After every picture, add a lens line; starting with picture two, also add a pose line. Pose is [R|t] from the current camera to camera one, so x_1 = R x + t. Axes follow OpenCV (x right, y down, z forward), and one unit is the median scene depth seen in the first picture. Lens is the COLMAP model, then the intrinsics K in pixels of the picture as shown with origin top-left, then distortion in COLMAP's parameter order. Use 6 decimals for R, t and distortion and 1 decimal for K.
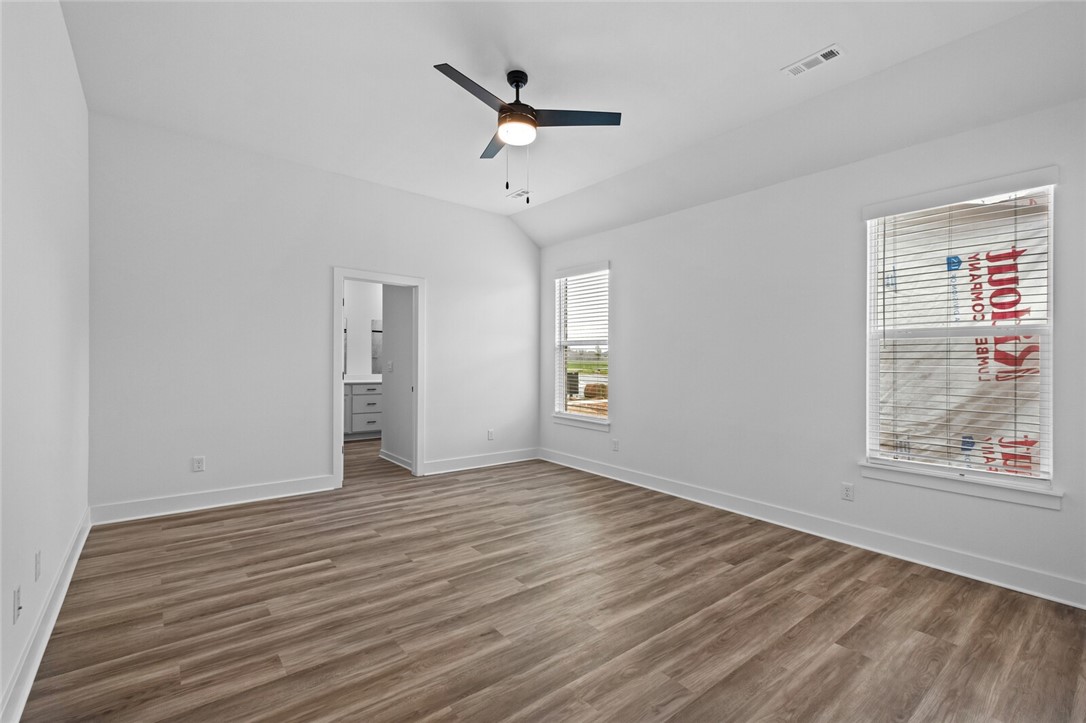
lens RADIAL K [[480.1, 0, 548.2], [0, 480.1, 358.6], [0, 0, 1]] dist [0.005270, 0.000111]
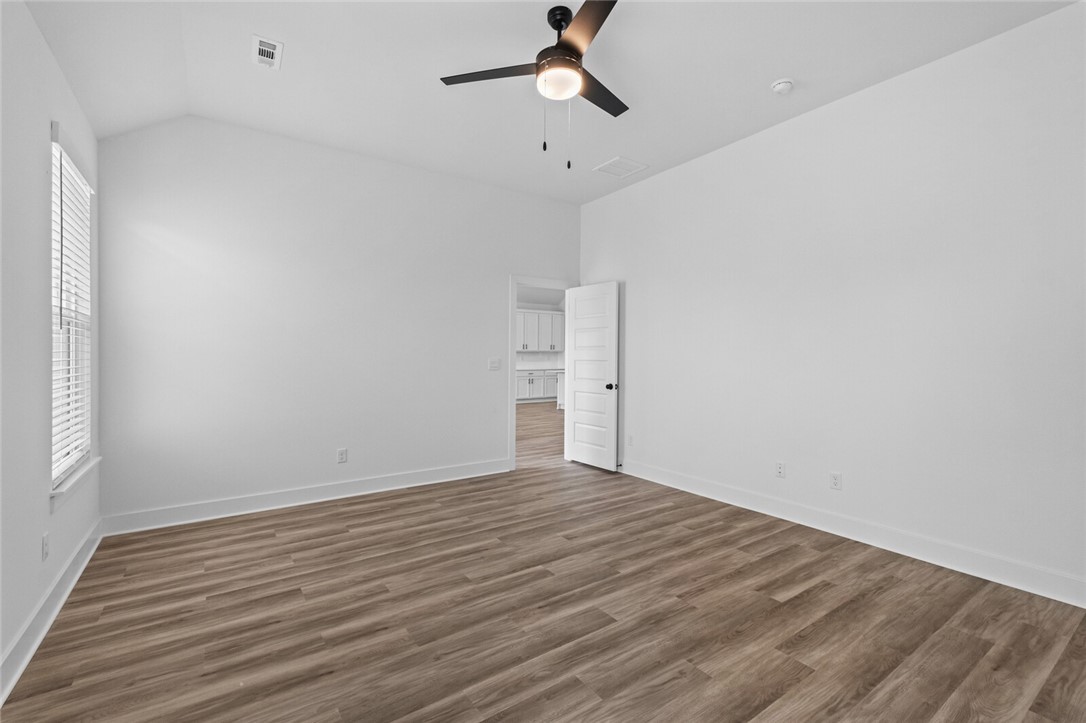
lens RADIAL K [[480.1, 0, 548.2], [0, 480.1, 358.6], [0, 0, 1]] dist [0.005270, 0.000111]
pose [[-0.996696, -0.020924, 0.078485, -0.124956], [-0.020733, 0.999780, 0.003255, 0.008764], [-0.078536, 0.001617, -0.996910, 1.992629]]
